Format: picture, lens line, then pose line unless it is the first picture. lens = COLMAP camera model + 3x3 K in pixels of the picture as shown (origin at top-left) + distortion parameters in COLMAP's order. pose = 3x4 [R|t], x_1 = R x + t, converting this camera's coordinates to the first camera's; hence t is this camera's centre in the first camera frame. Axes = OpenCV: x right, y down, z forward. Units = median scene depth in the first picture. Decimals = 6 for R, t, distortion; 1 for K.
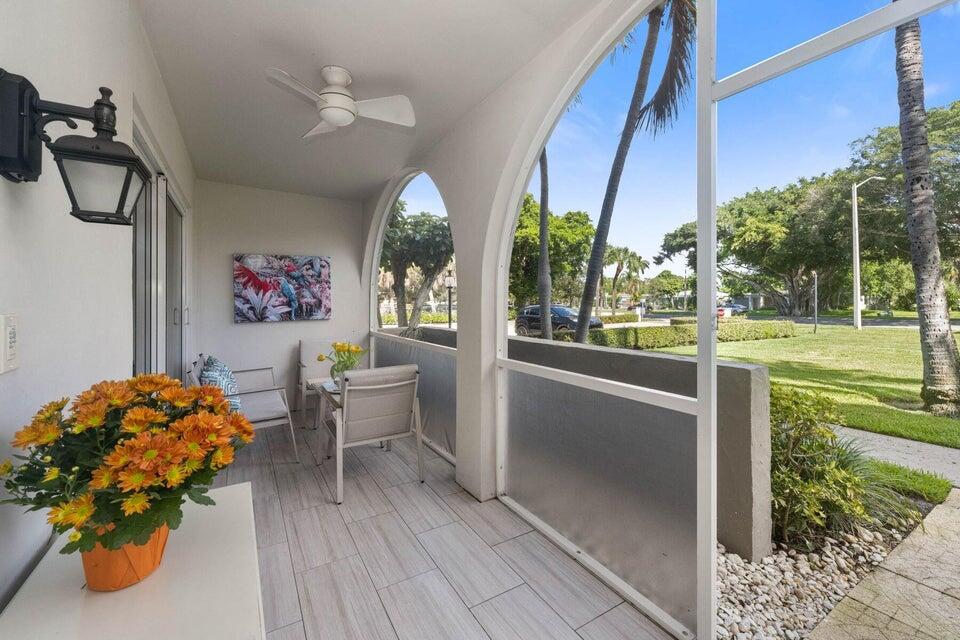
lens RADIAL K [[388.7, 0, 473.2], [0, 388.7, 299.9], [0, 0, 1]] dist [0.000065, -0.000157]
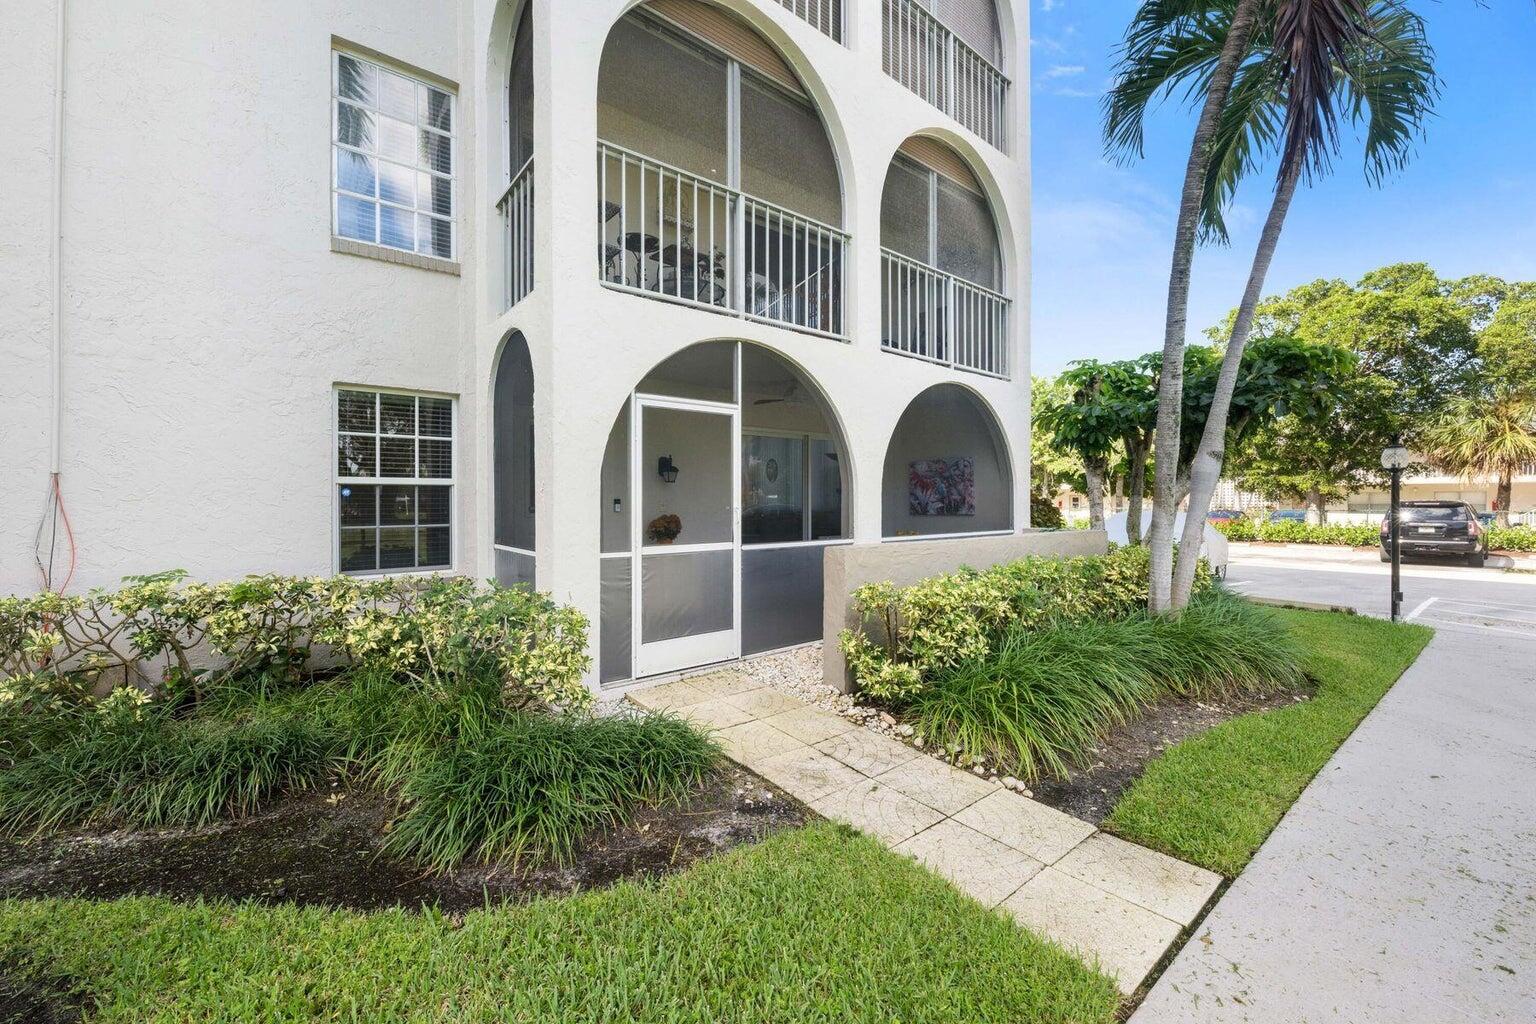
lens RADIAL K [[607.8, 0, 762.4], [0, 607.8, 493.9], [0, 0, 1]] dist [0.000164, -0.000086]
pose [[0.139307, -0.003163, -0.990244, 1.316619], [0.002139, 0.999994, -0.002893, -0.005456], [0.990247, -0.001715, 0.139313, 0.211187]]
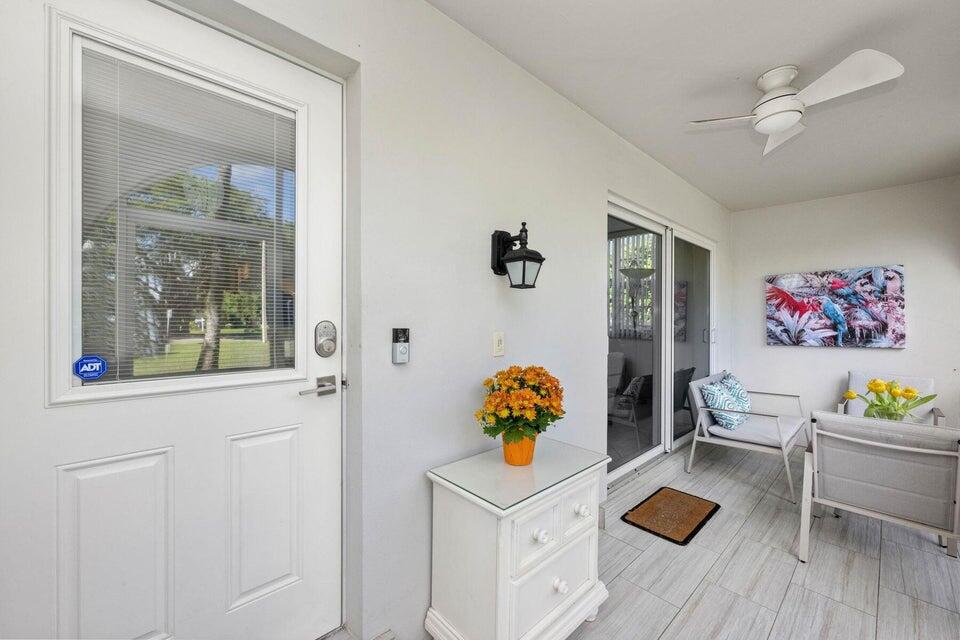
lens RADIAL K [[376.1, 0, 480.0], [0, 376.1, 320.0], [0, 0, 1]] dist [-0.000267, 0.000114]
pose [[0.208392, 0.004582, -0.978035, 0.177504], [-0.000982, 0.999990, 0.004475, -0.008200], [0.978045, 0.000028, 0.208394, 0.069182]]
